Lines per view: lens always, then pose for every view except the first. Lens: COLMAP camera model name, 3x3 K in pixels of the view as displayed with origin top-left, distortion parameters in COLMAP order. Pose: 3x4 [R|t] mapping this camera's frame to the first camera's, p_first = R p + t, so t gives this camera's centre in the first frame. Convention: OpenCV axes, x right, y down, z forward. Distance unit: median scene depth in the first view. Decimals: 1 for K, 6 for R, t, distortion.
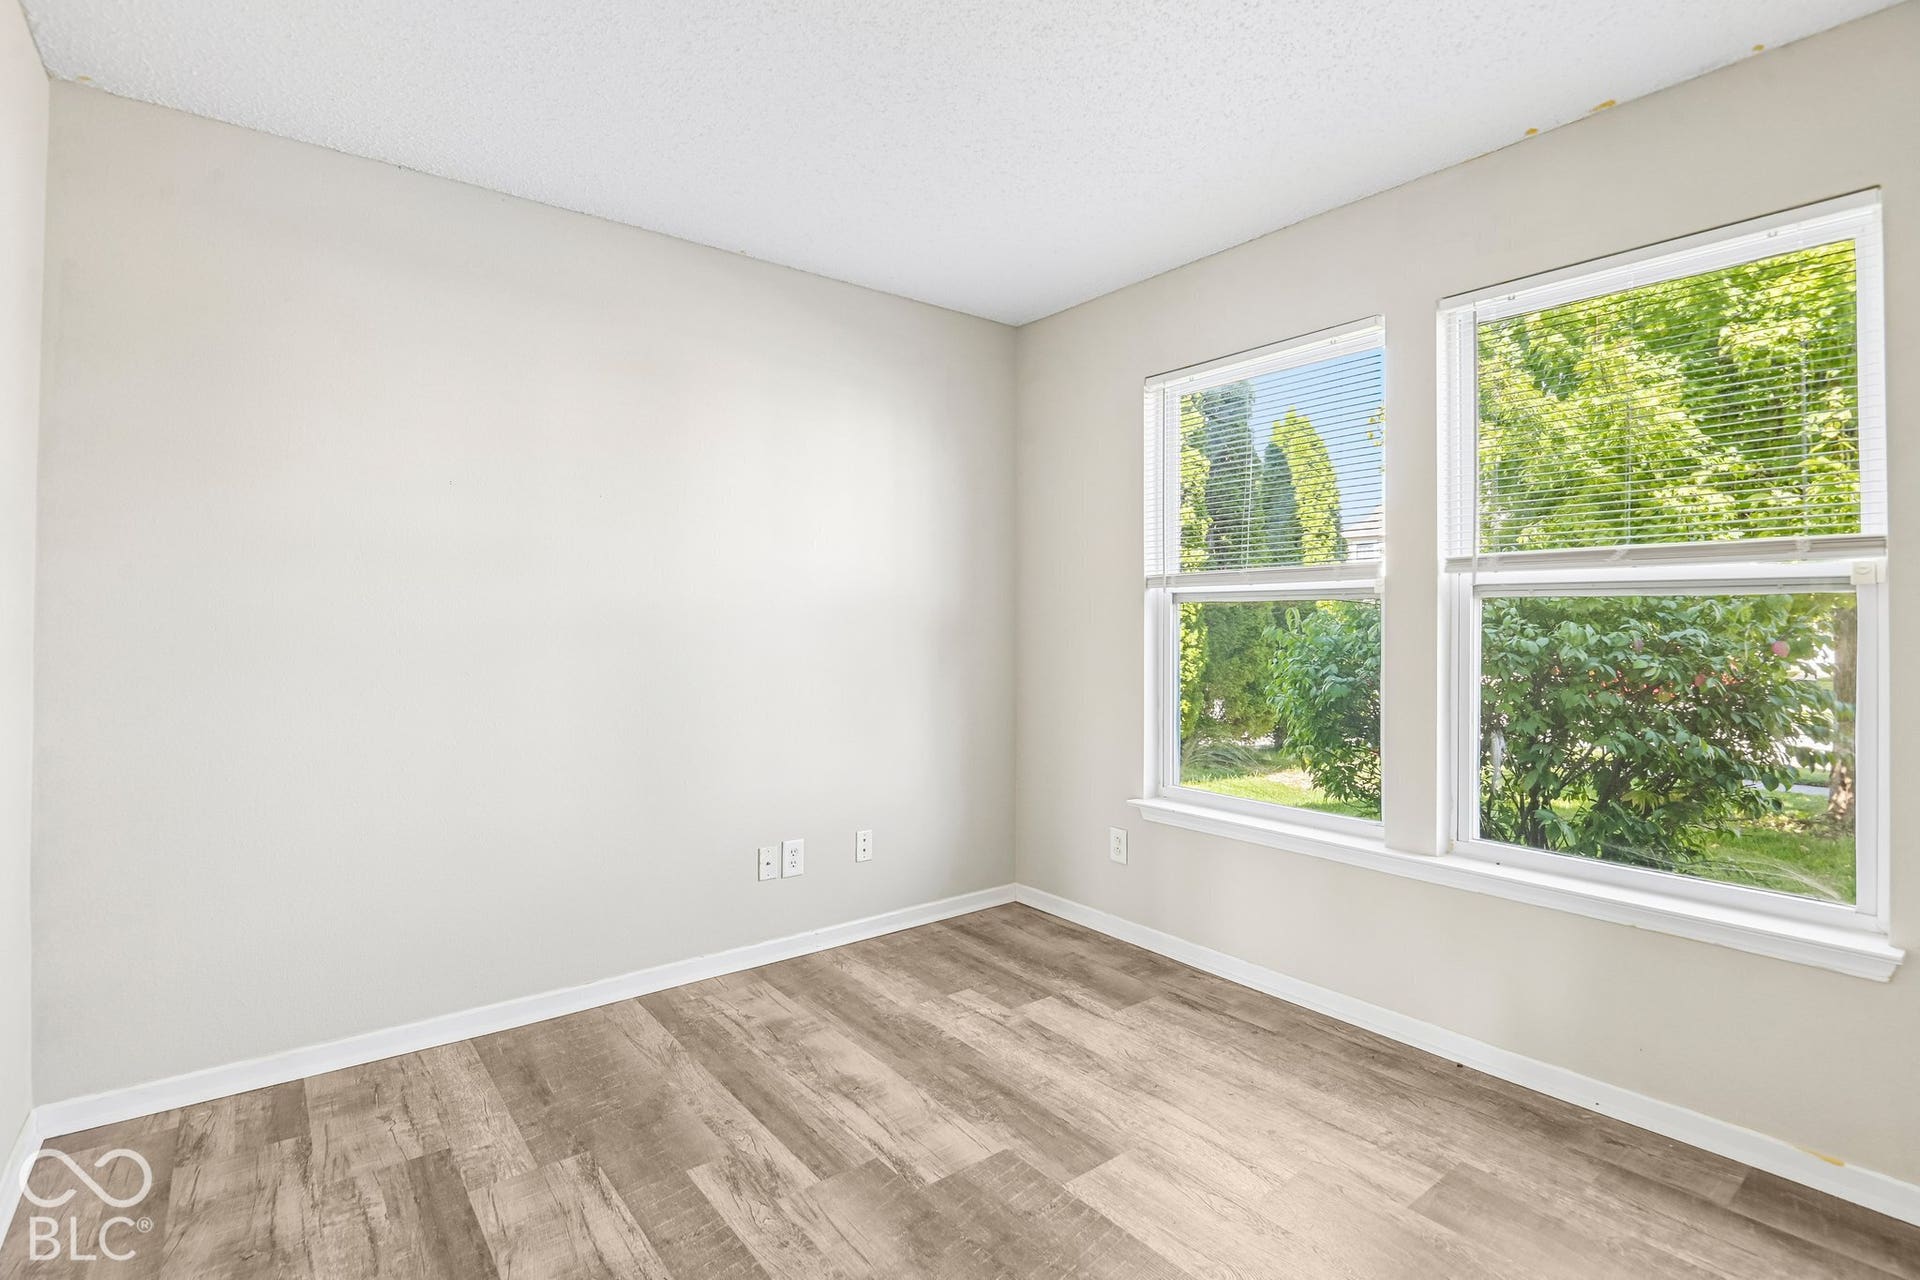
lens RADIAL K [[899.3, 0, 949.8], [0, 899.3, 635.7], [0, 0, 1]] dist [-0.005488, -0.001398]
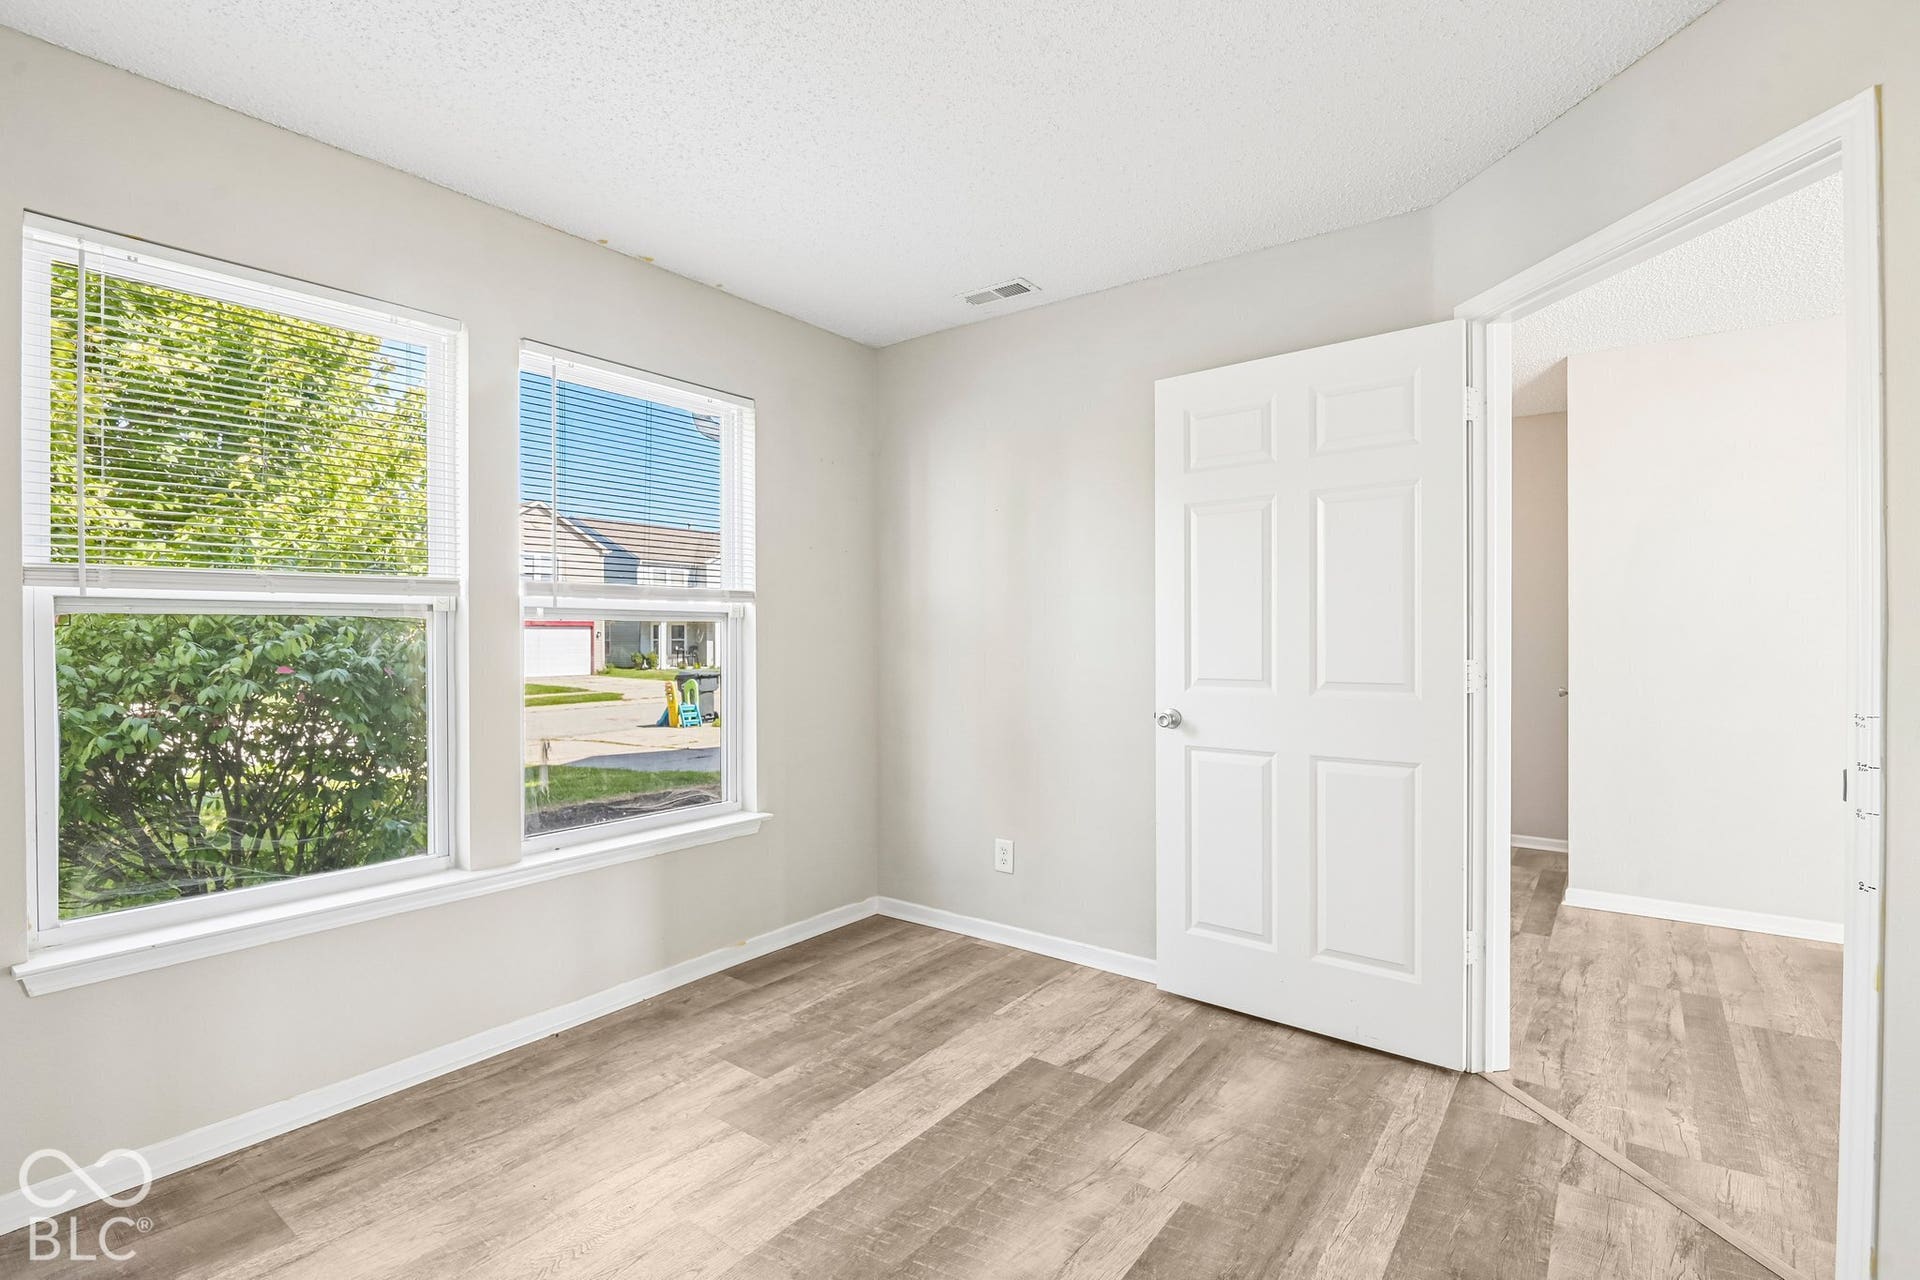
lens RADIAL K [[899.3, 0, 948.1], [0, 899.3, 639.5], [0, 0, 1]] dist [-0.005488, -0.001398]
pose [[-0.263567, 0.001805, 0.964639, -0.637771], [0.015809, 0.999872, 0.002448, -0.007809], [-0.964511, 0.015895, -0.263562, 0.815355]]
